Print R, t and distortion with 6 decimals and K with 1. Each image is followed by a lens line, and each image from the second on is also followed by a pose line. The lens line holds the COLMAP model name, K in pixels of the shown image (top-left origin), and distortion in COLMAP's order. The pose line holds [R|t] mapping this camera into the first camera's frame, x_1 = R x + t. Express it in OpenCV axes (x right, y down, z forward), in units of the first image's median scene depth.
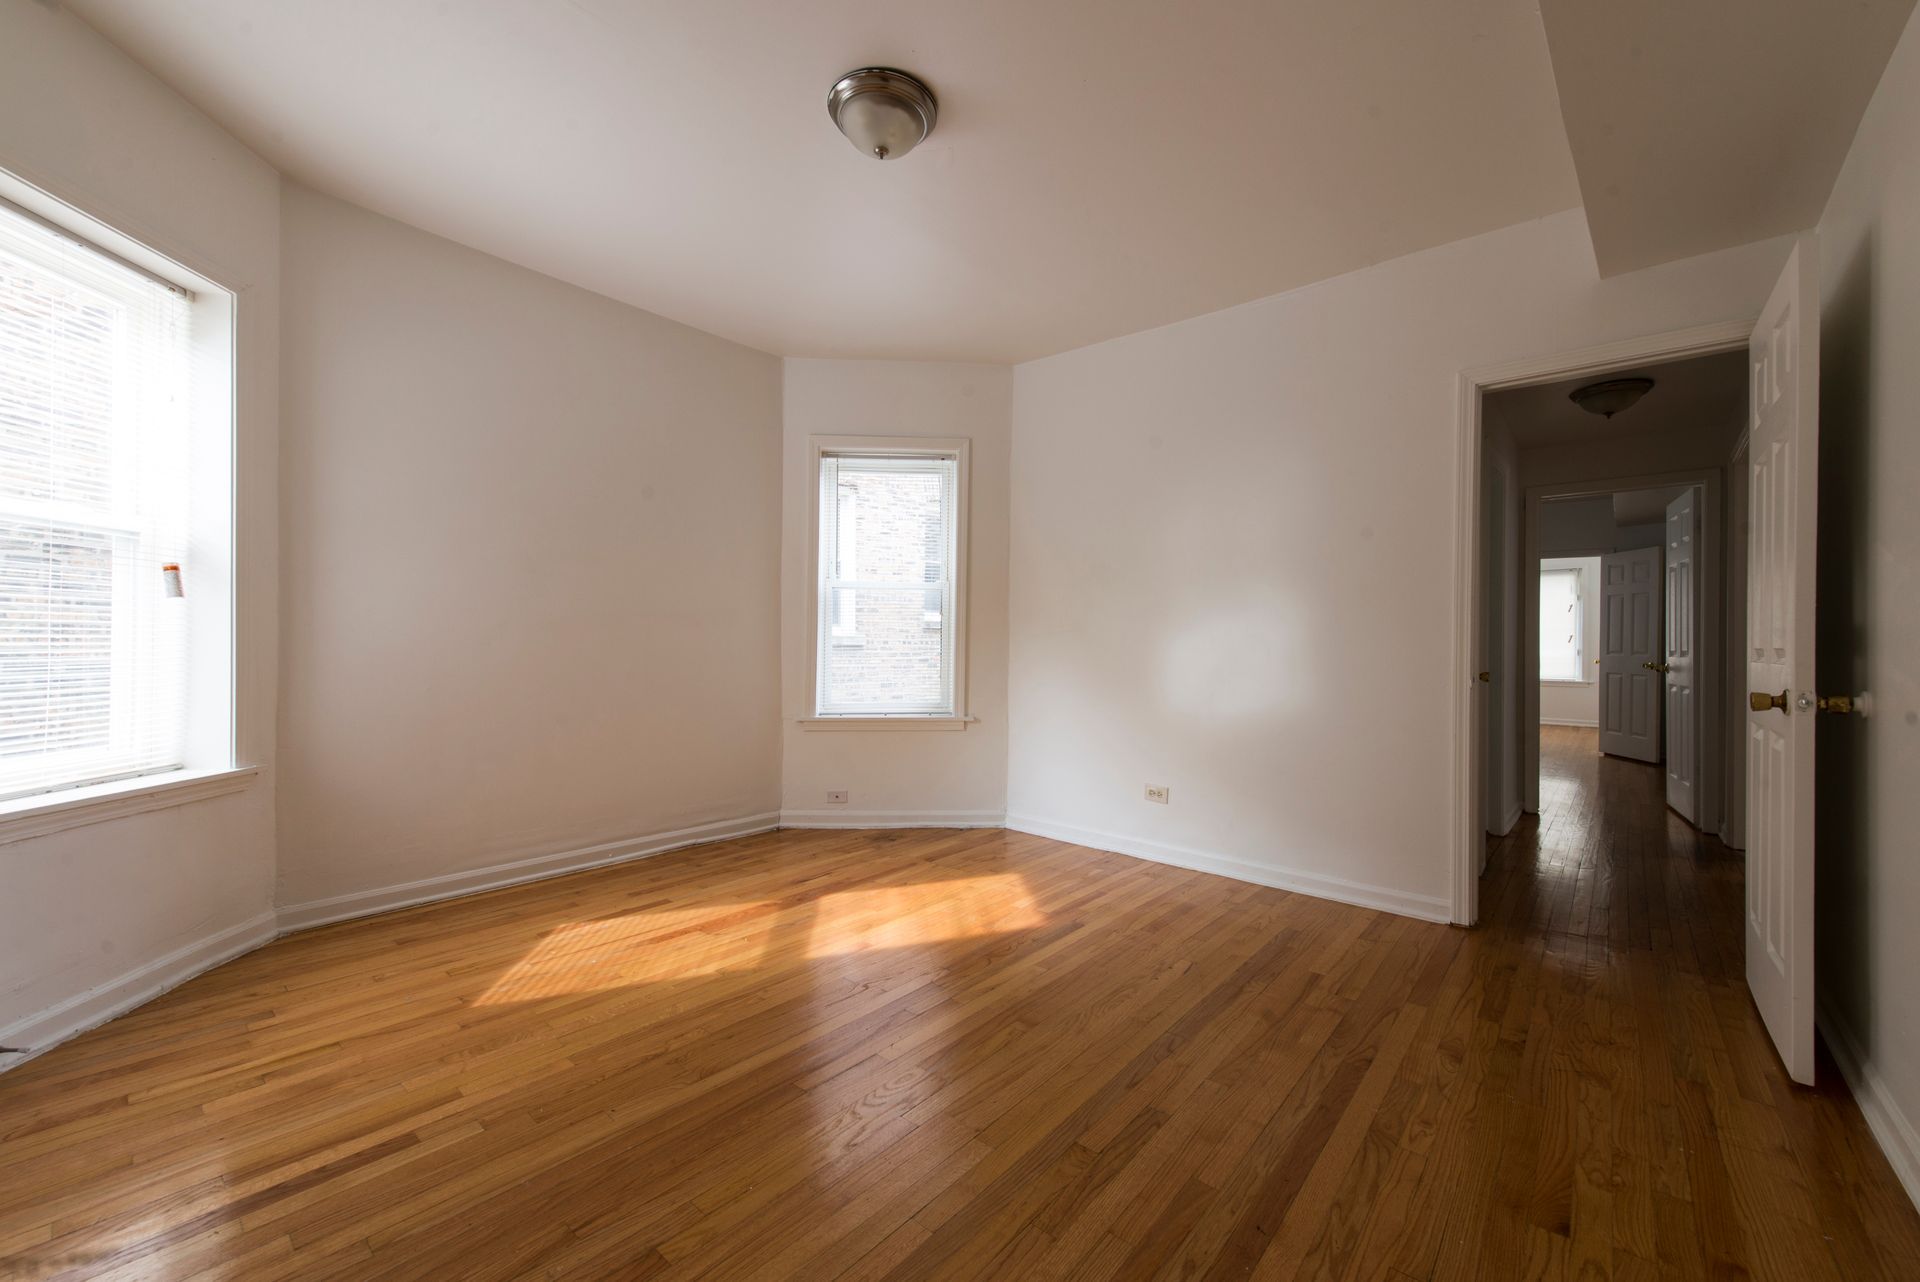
lens RADIAL K [[750.5, 0, 954.5], [0, 750.5, 643.2], [0, 0, 1]] dist [0.018631, -0.006613]
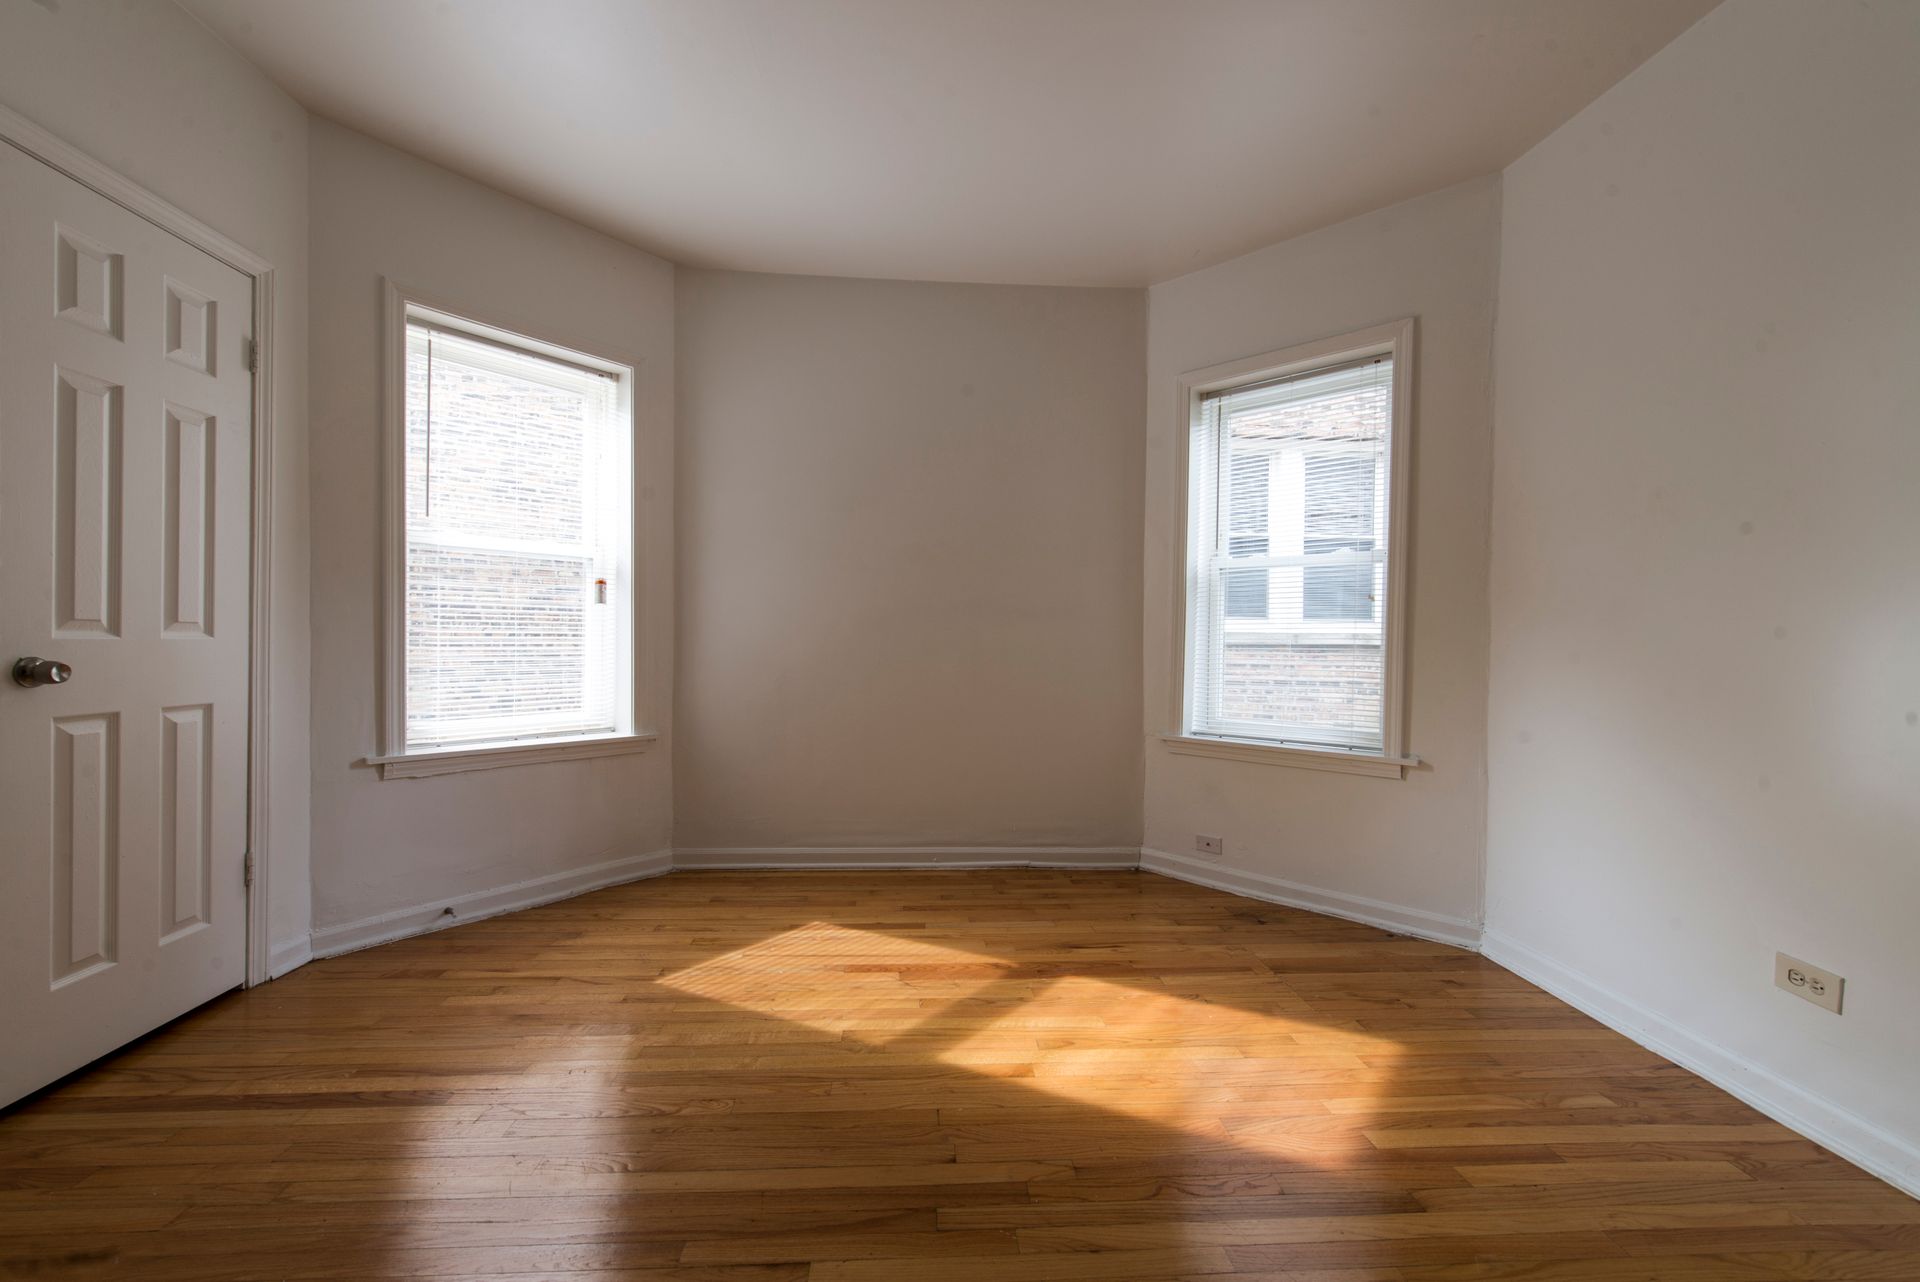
lens RADIAL K [[750.5, 0, 954.5], [0, 750.5, 643.2], [0, 0, 1]] dist [0.018631, -0.006613]
pose [[0.700201, 0.005250, -0.713927, 0.279551], [-0.006150, 0.999980, 0.001322, 0.002954], [0.713920, 0.003465, 0.700219, 0.388038]]
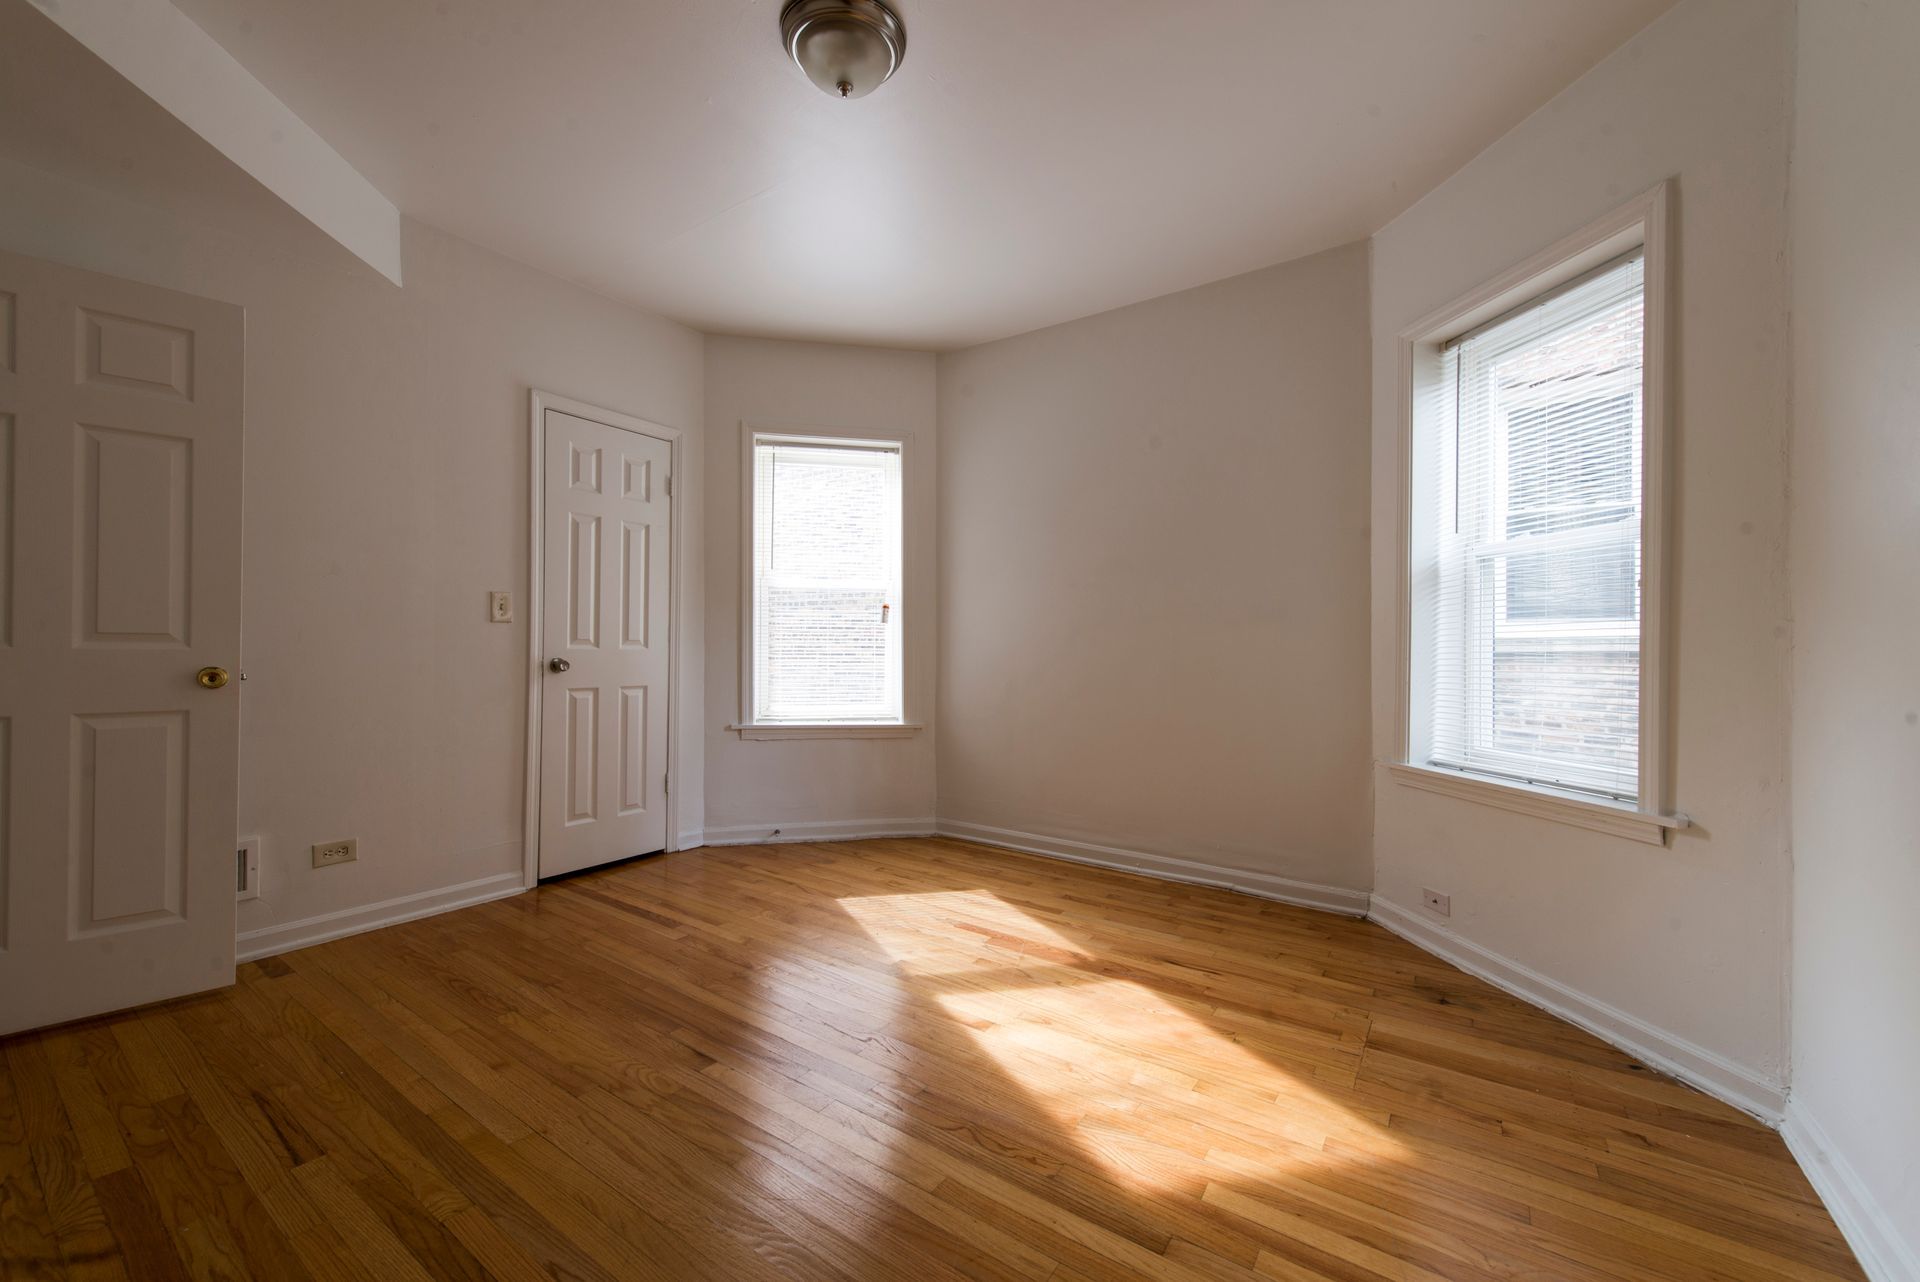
lens RADIAL K [[750.5, 0, 954.5], [0, 750.5, 643.2], [0, 0, 1]] dist [0.018631, -0.006613]
pose [[0.102893, -0.012308, -0.994616, 0.565827], [-0.005146, 0.999903, -0.012906, 0.006952], [0.994679, 0.006446, 0.102820, 0.745528]]
